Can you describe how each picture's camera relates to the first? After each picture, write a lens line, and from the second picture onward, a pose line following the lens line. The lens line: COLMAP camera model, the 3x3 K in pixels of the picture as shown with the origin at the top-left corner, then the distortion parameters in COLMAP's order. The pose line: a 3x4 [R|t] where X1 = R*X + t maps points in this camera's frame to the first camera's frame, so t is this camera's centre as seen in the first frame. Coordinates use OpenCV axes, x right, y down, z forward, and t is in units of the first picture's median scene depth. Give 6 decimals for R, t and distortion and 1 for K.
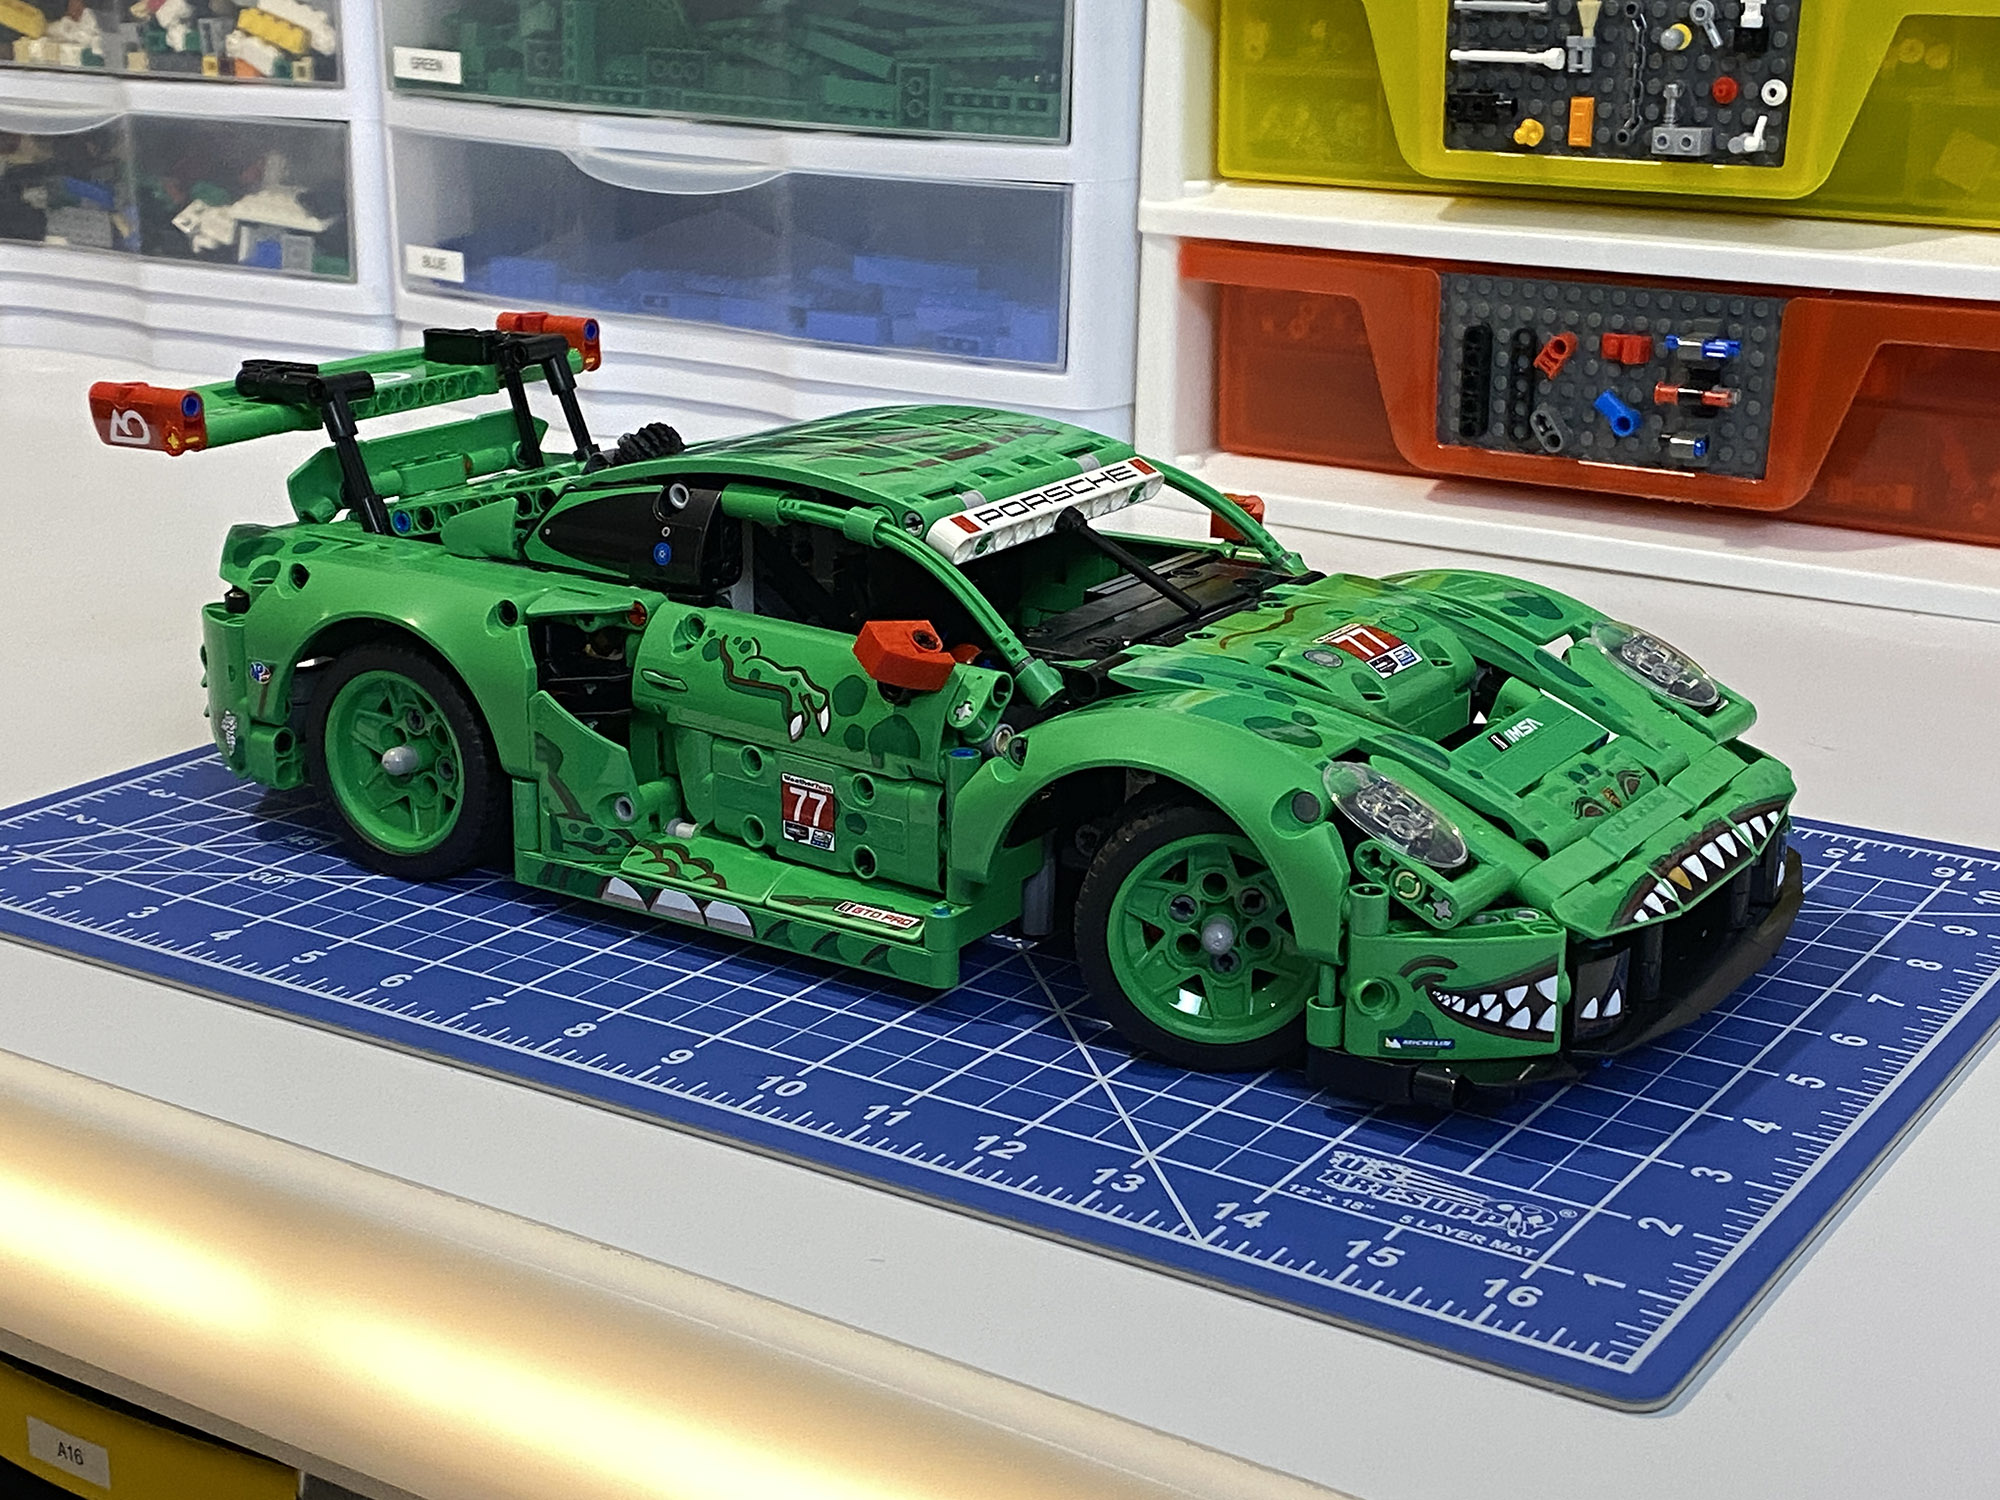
lens RADIAL K [[3029.2, 0, 985.4], [0, 3029.2, 745.3], [0, 0, 1]] dist [0.069344, 0.000000]
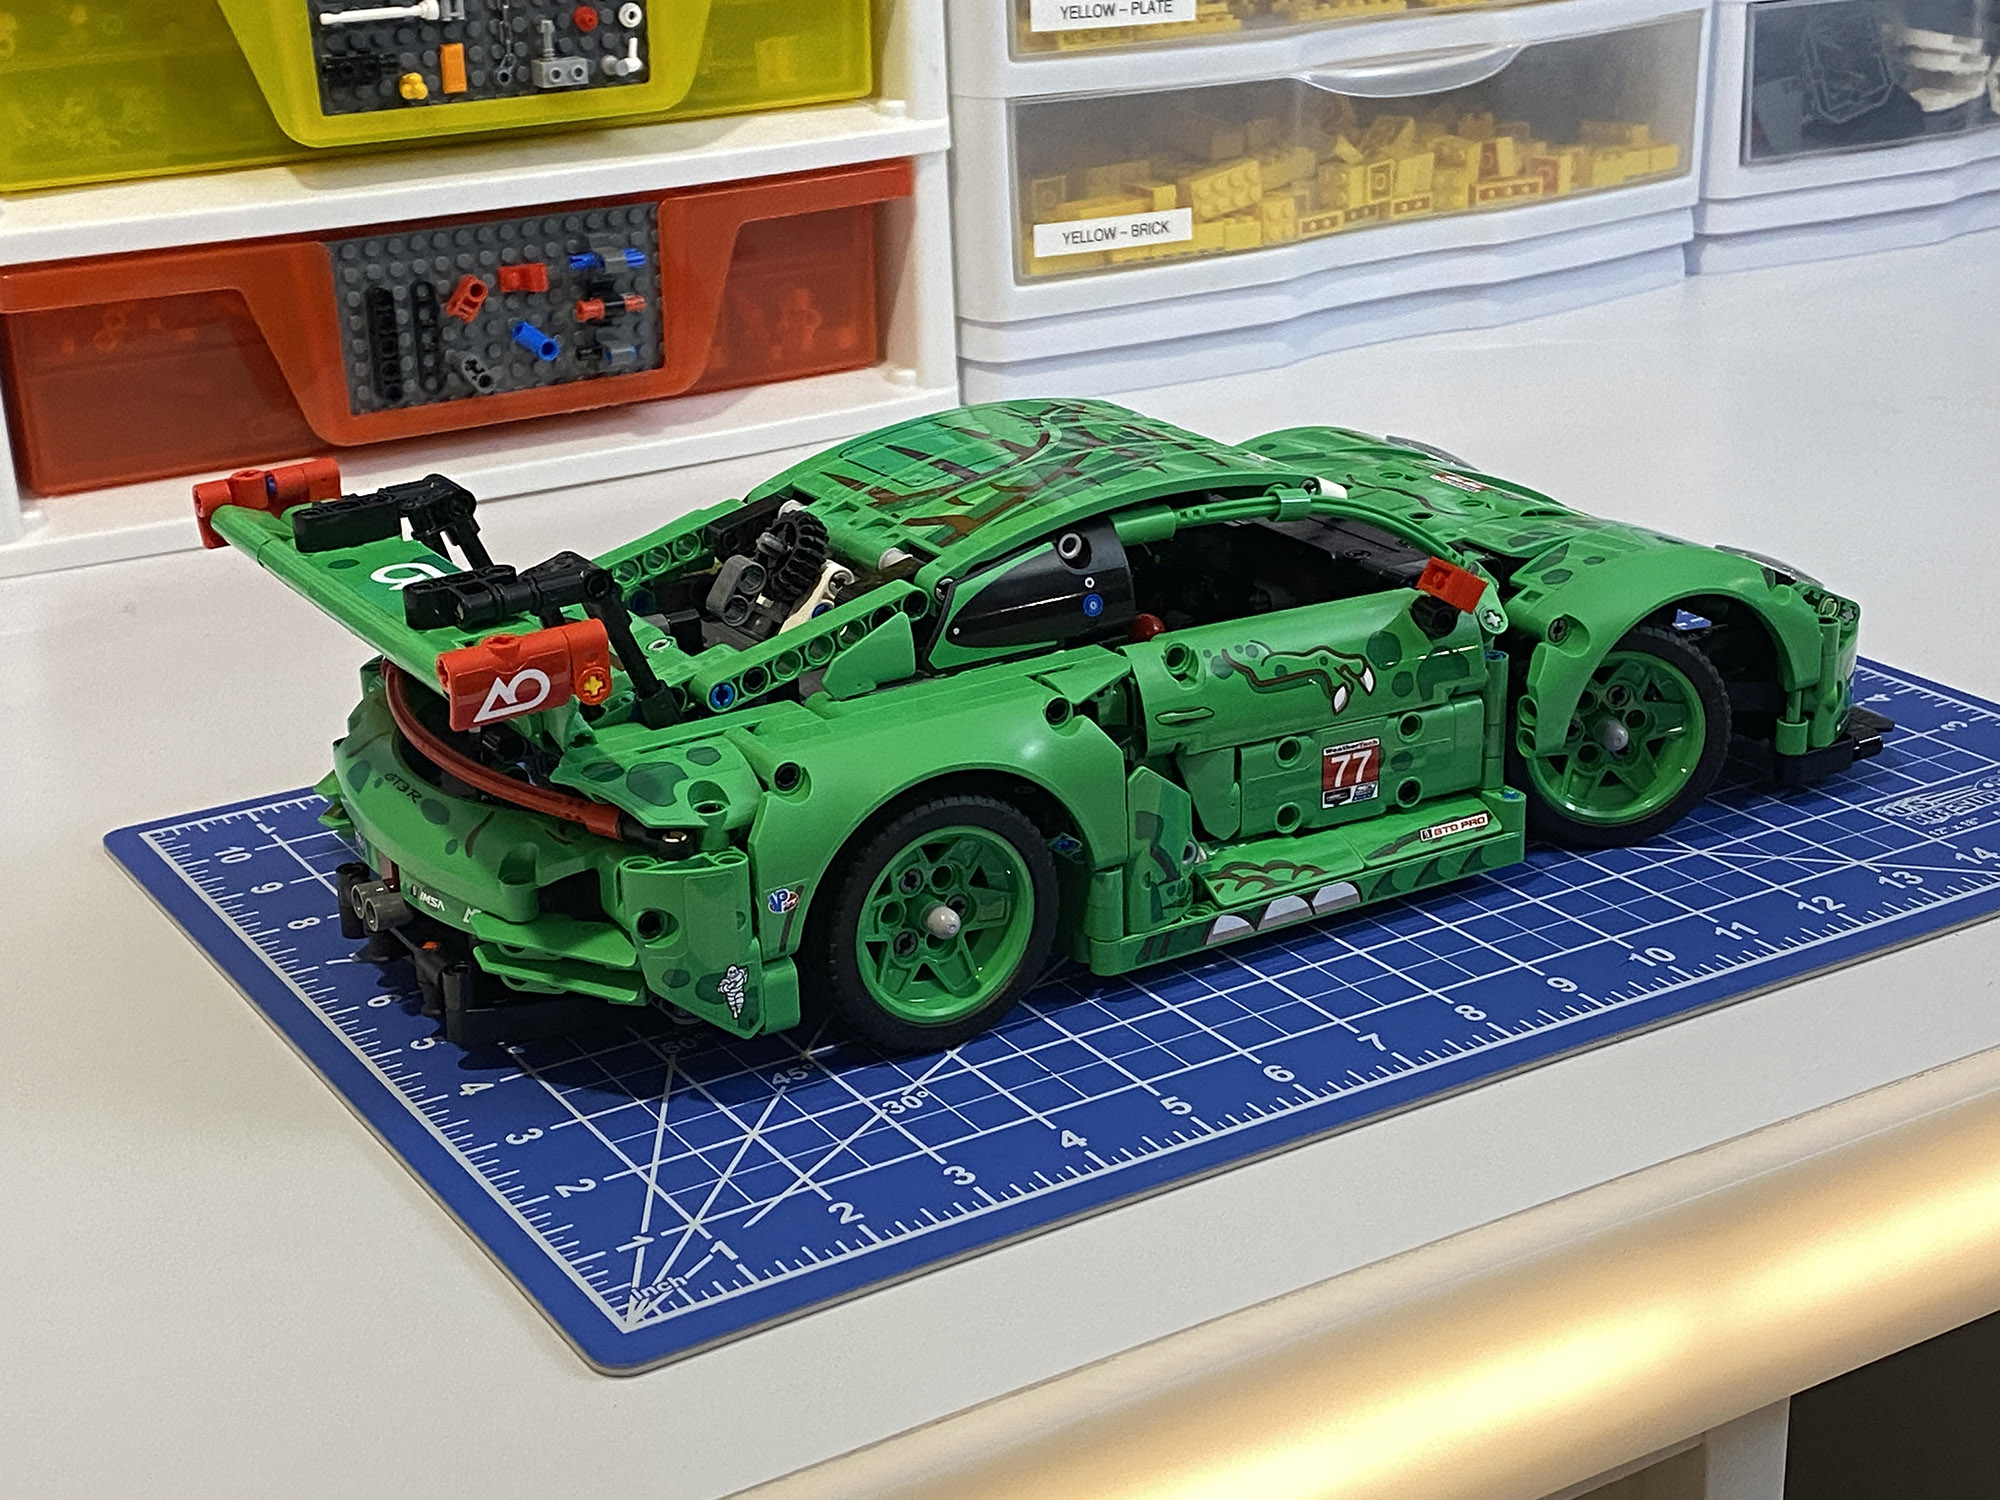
lens RADIAL K [[3029.2, 0, 1027.8], [0, 3029.2, 720.5], [0, 0, 1]] dist [0.069344, 0.000000]
pose [[0.417893, -0.326442, 0.847821, -0.669354], [0.284421, 0.933312, 0.219167, -0.174139], [-0.862827, 0.149550, 0.482872, 0.387865]]
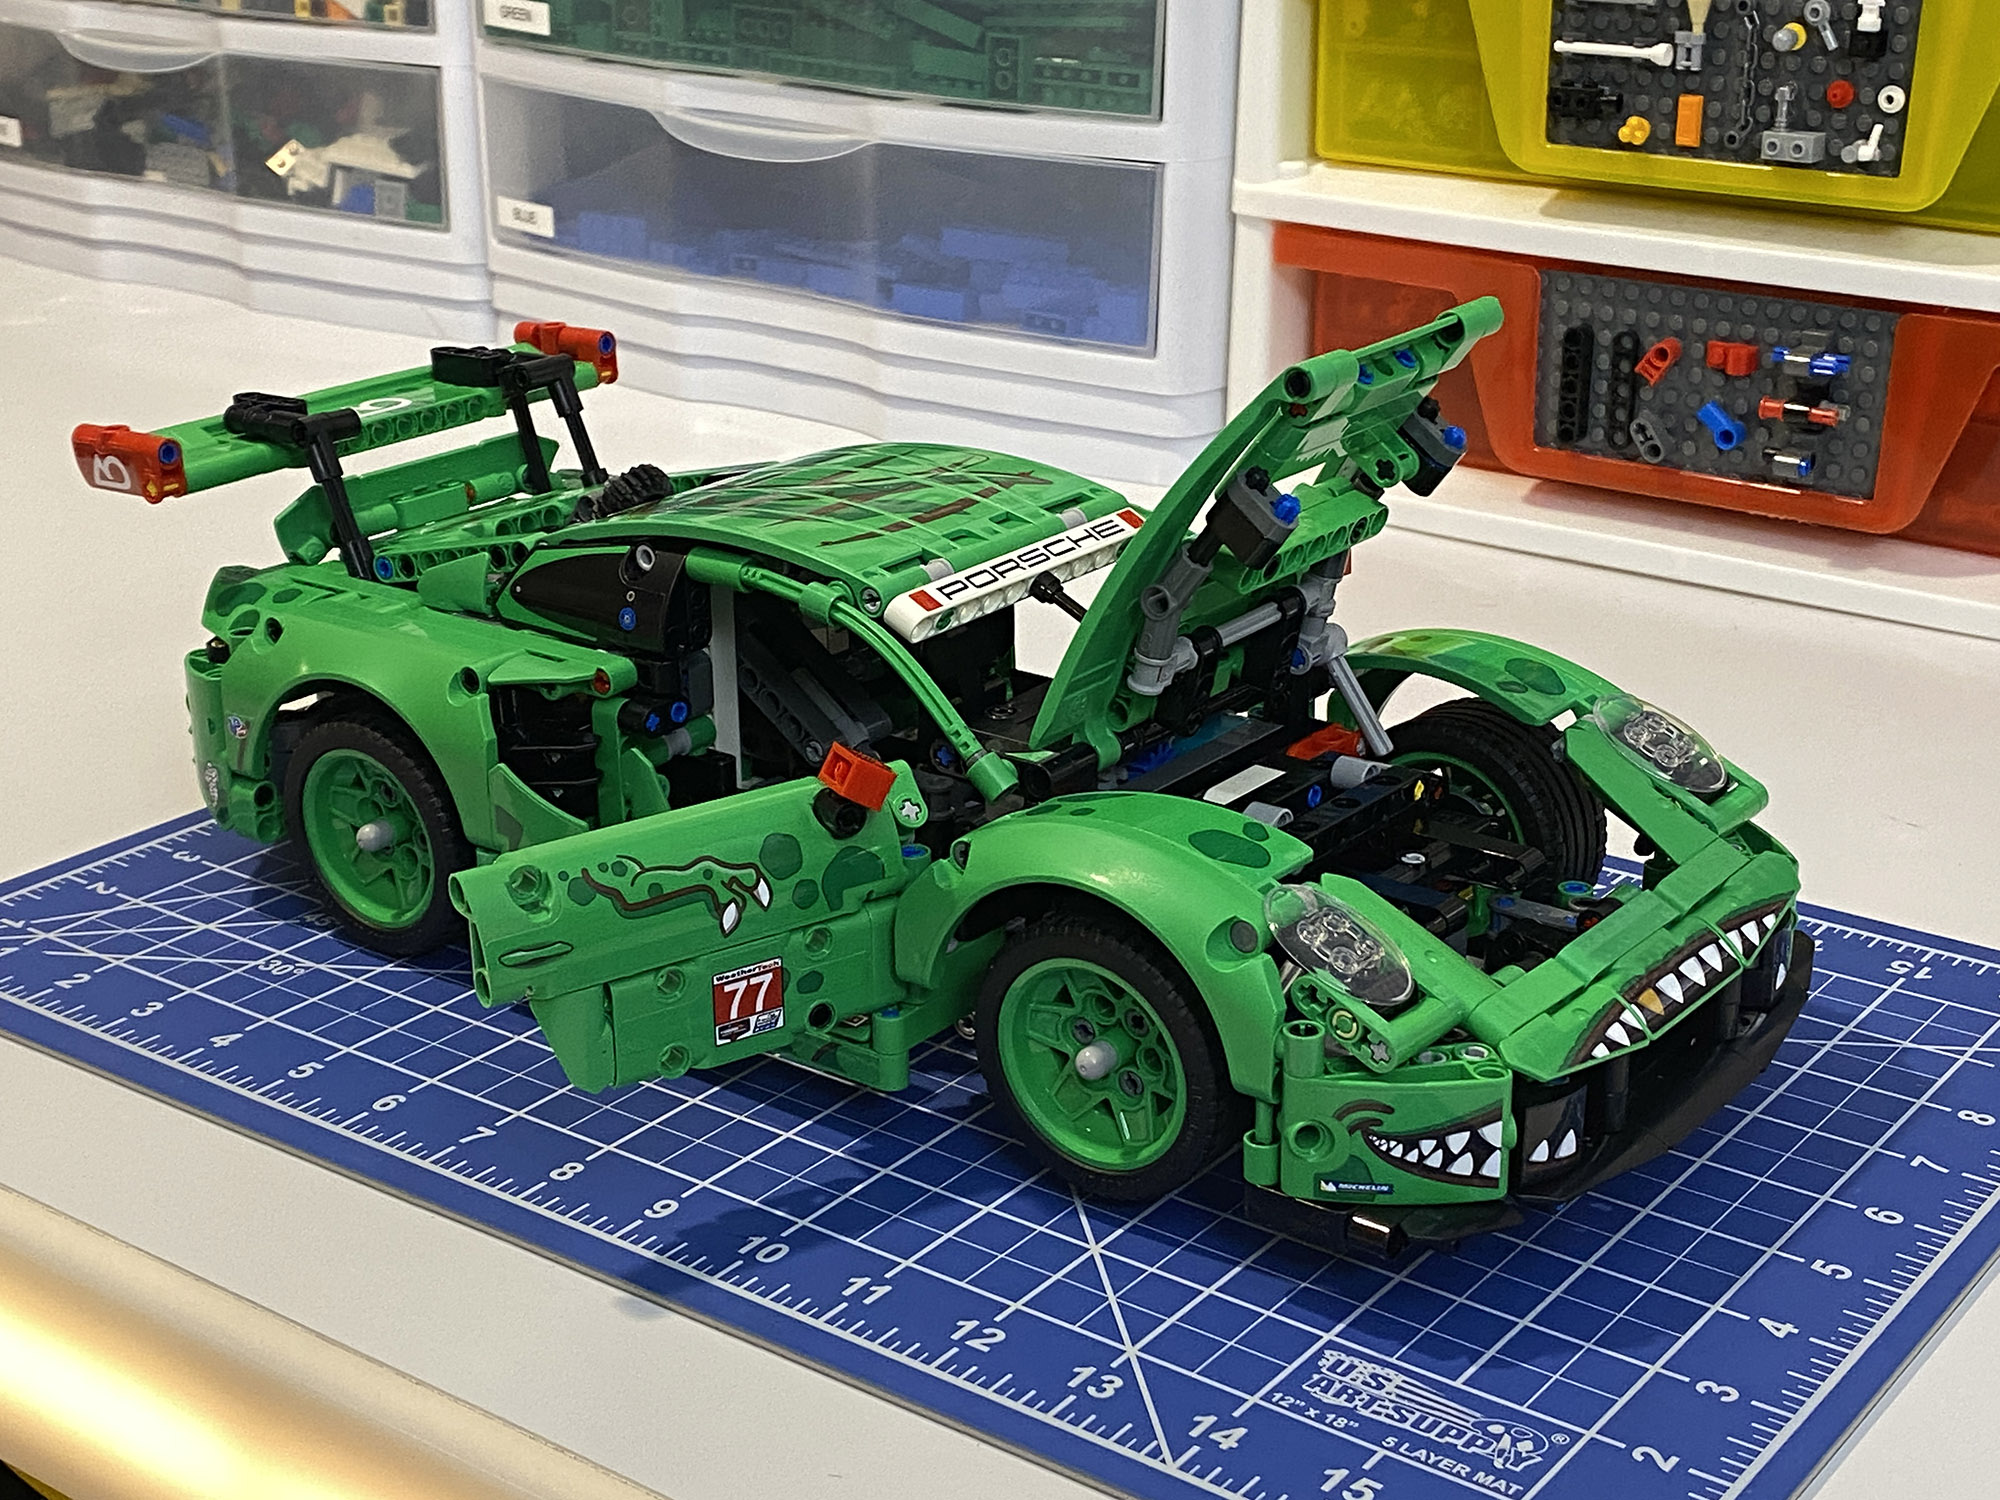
lens RADIAL K [[3029.2, 0, 1003.6], [0, 3029.2, 745.8], [0, 0, 1]] dist [0.069344, 0.000000]
pose [[0.998534, 0.017154, -0.051333, 0.034636], [-0.013970, 0.997993, 0.061763, -0.067062], [0.052290, -0.060955, 0.996770, 0.027058]]
